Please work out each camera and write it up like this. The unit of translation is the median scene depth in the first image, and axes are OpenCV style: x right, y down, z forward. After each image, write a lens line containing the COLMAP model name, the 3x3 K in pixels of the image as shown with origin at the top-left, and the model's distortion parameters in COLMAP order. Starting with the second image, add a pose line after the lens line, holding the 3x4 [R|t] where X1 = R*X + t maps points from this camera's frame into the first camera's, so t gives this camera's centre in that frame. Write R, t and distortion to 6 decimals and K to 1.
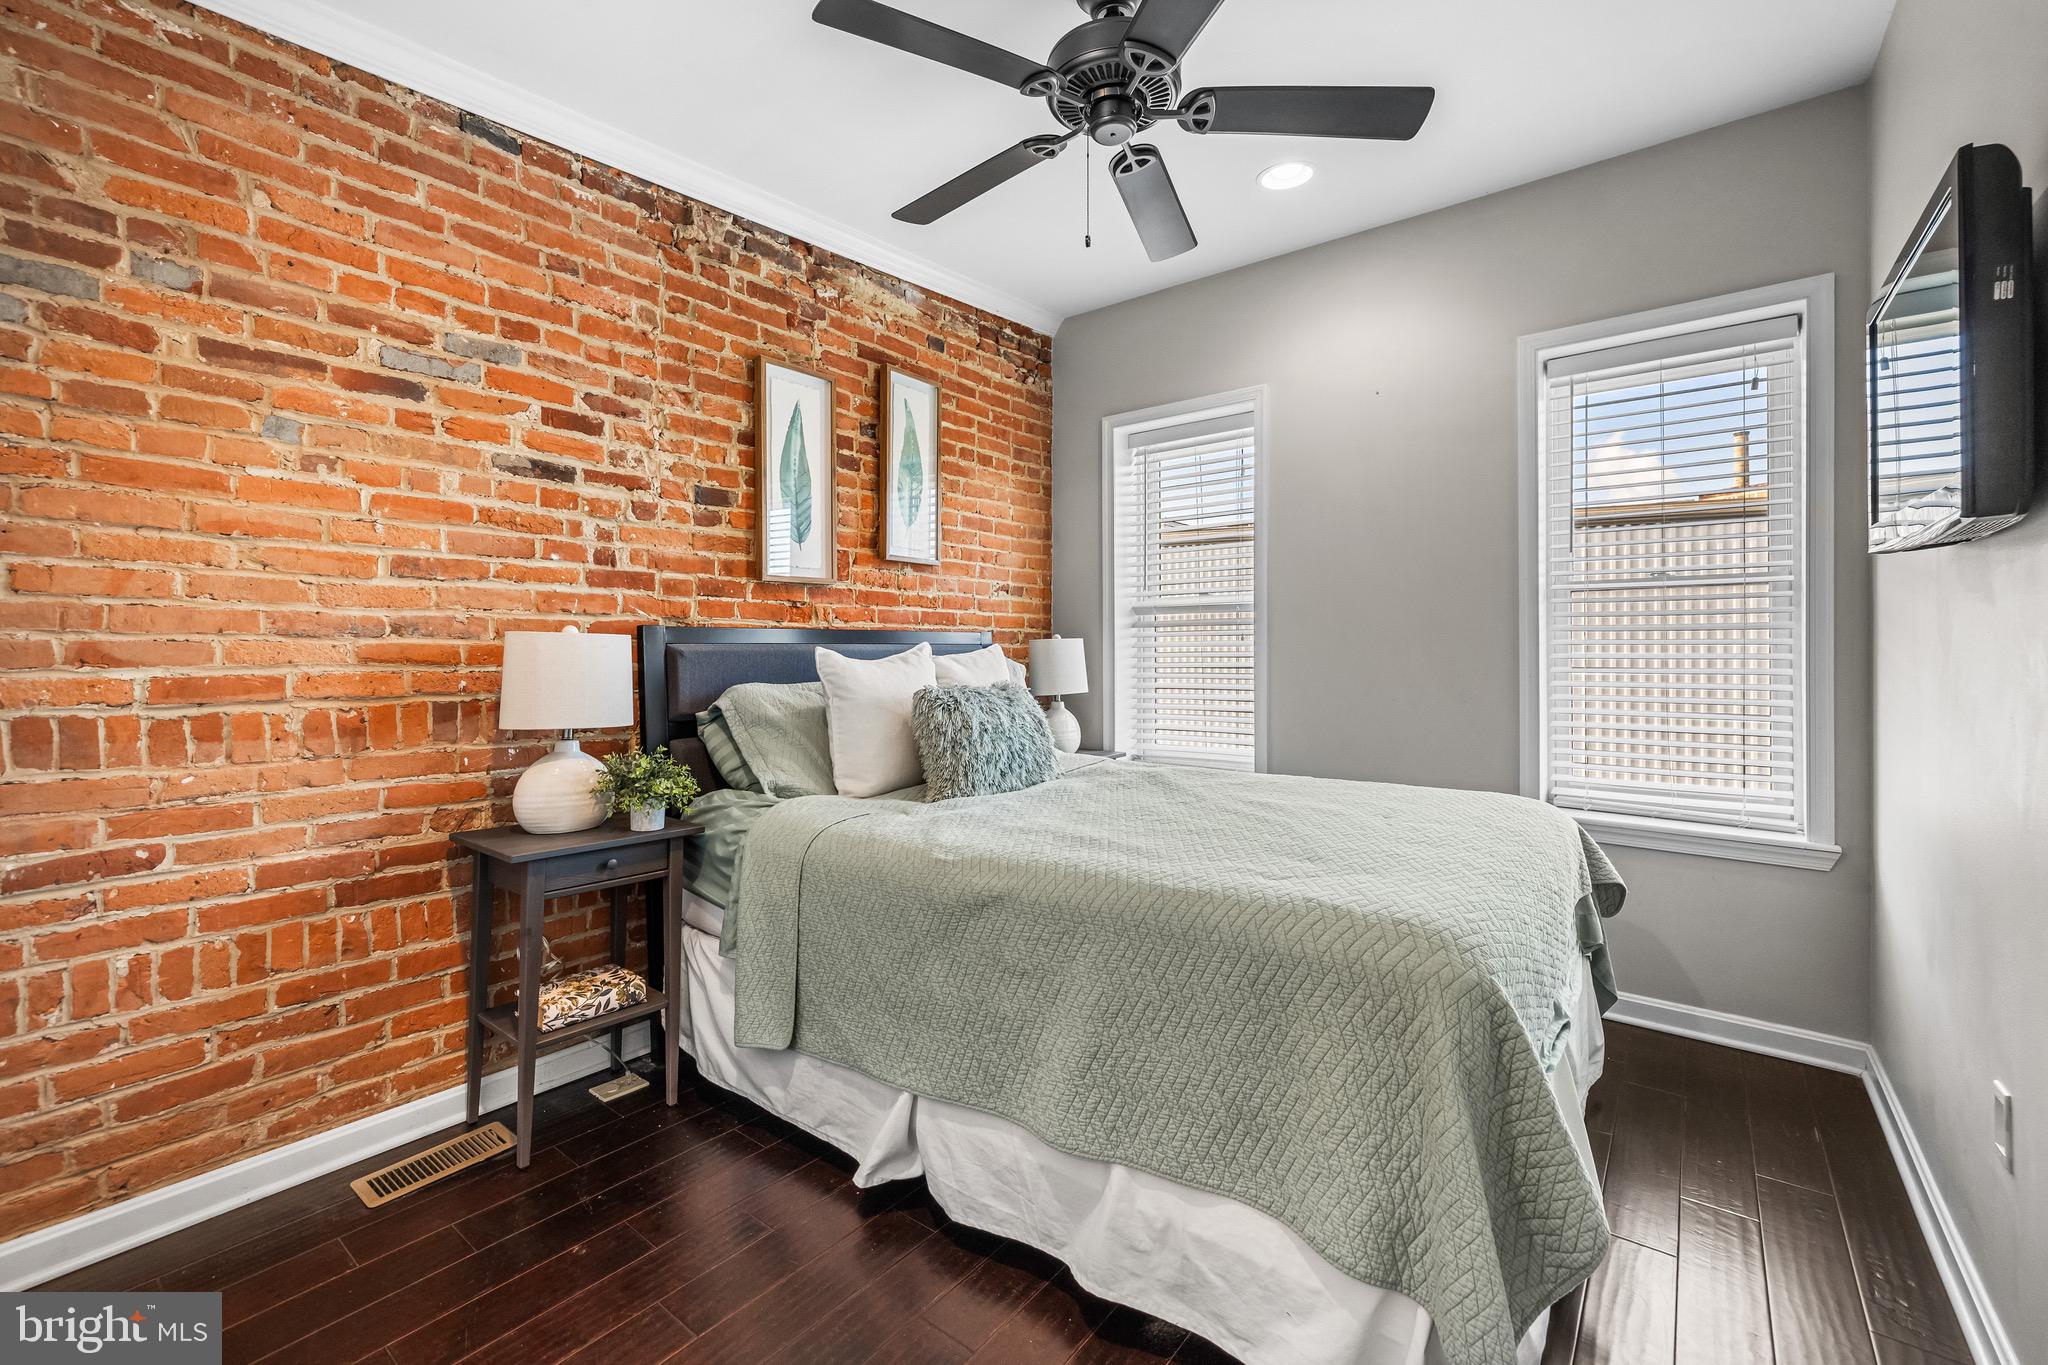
lens RADIAL K [[863.6, 0, 1015.8], [0, 863.6, 644.6], [0, 0, 1]] dist [-0.001215, -0.000141]
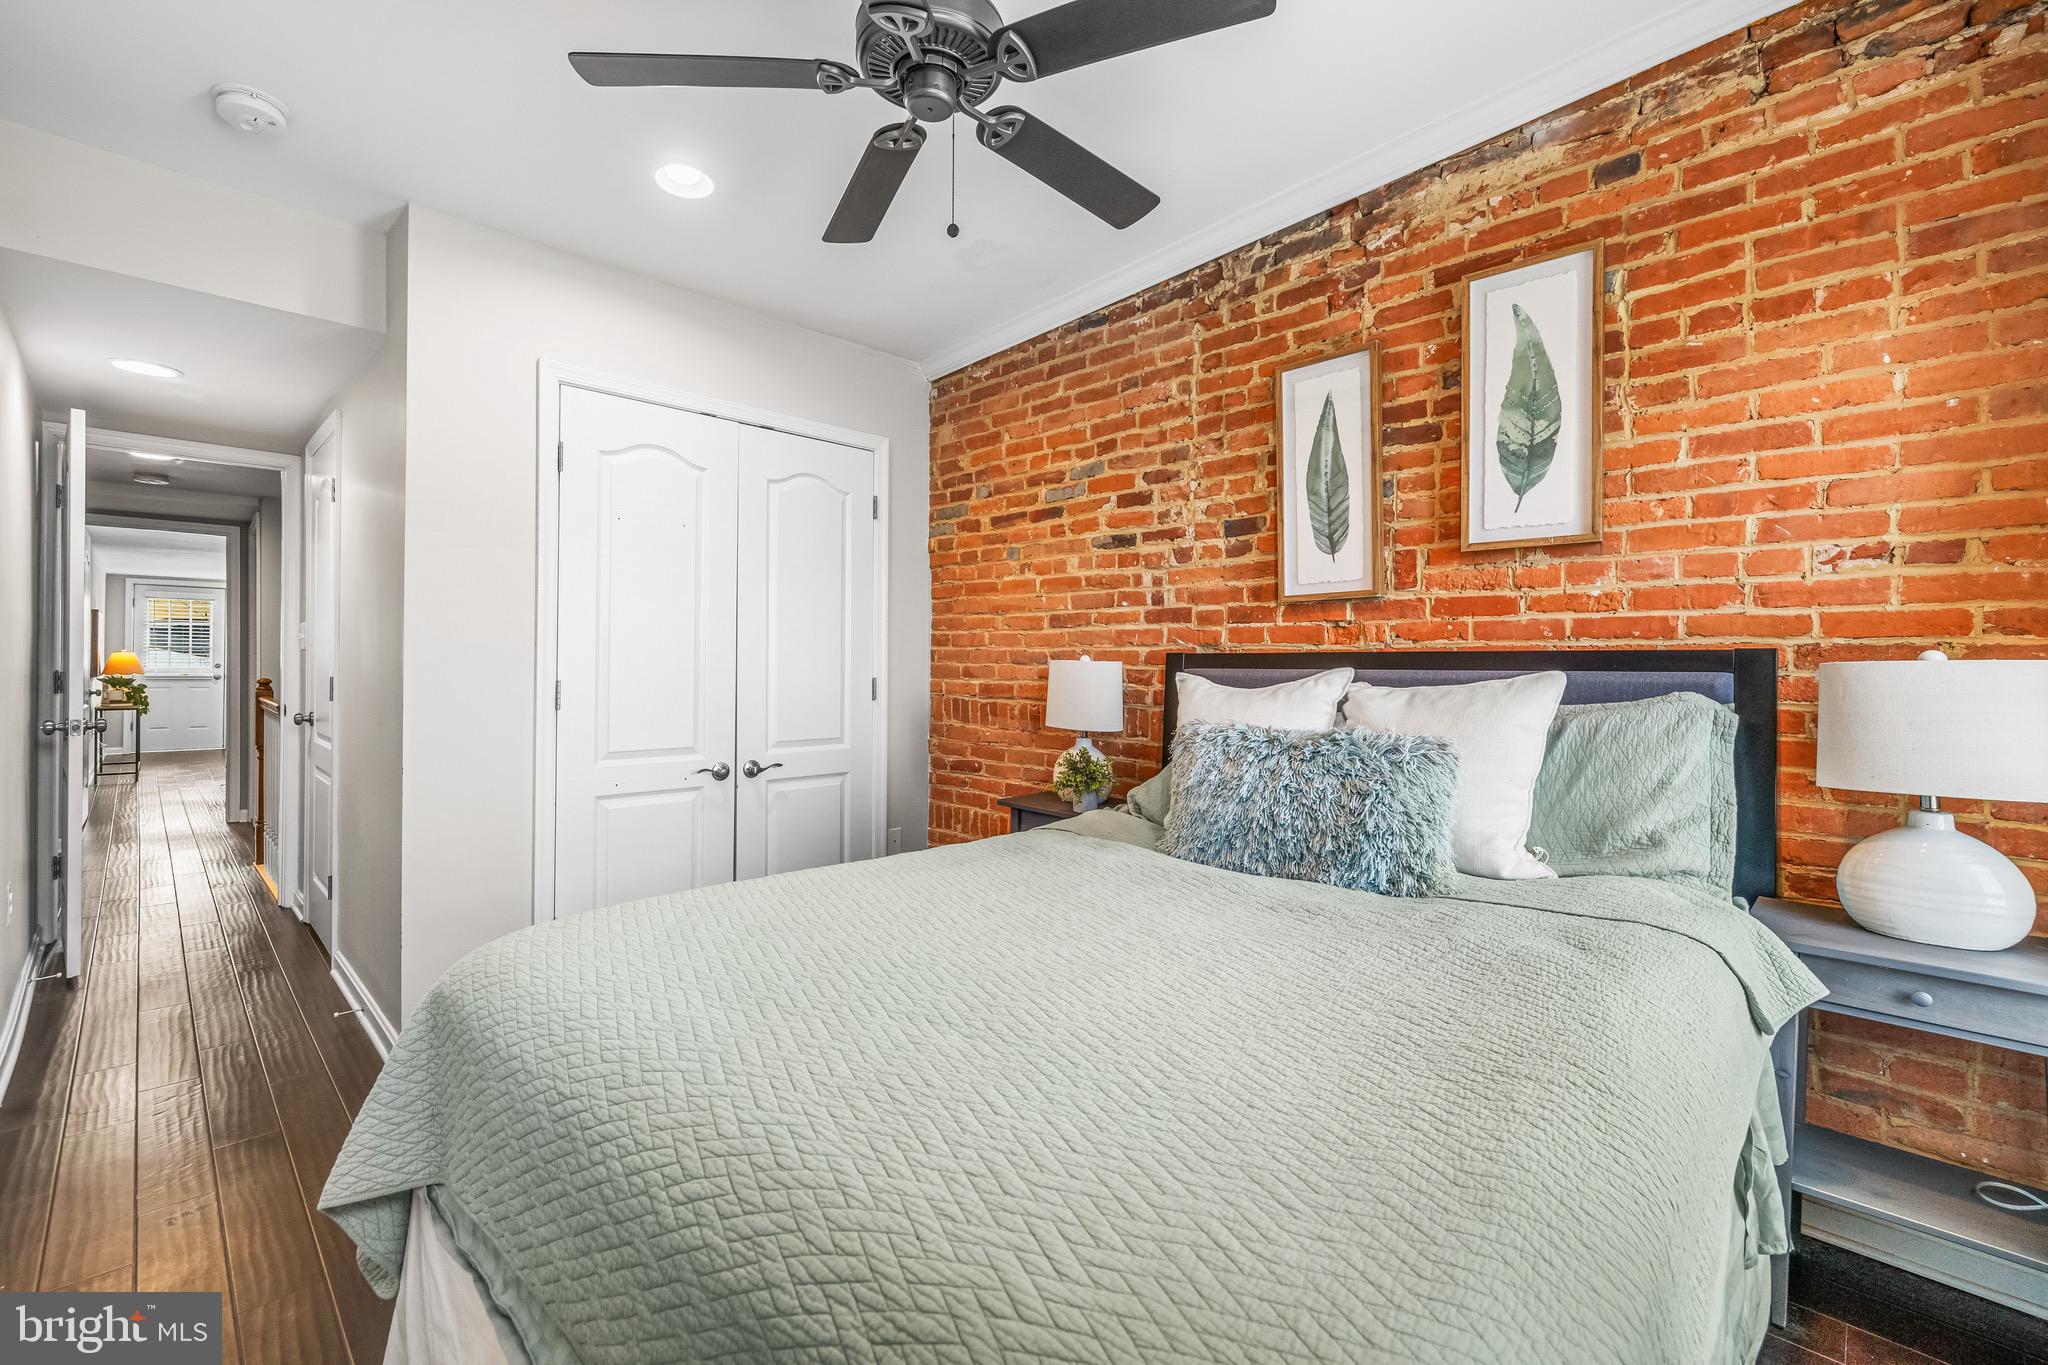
lens RADIAL K [[875.4, 0, 1024.3], [0, 875.4, 674.3], [0, 0, 1]] dist [0.002364, -0.000055]
pose [[-0.111326, 0.002764, -0.993780, 0.774302], [-0.009000, 0.999952, 0.003789, 0.004255], [0.993743, 0.009366, -0.111296, 0.918326]]
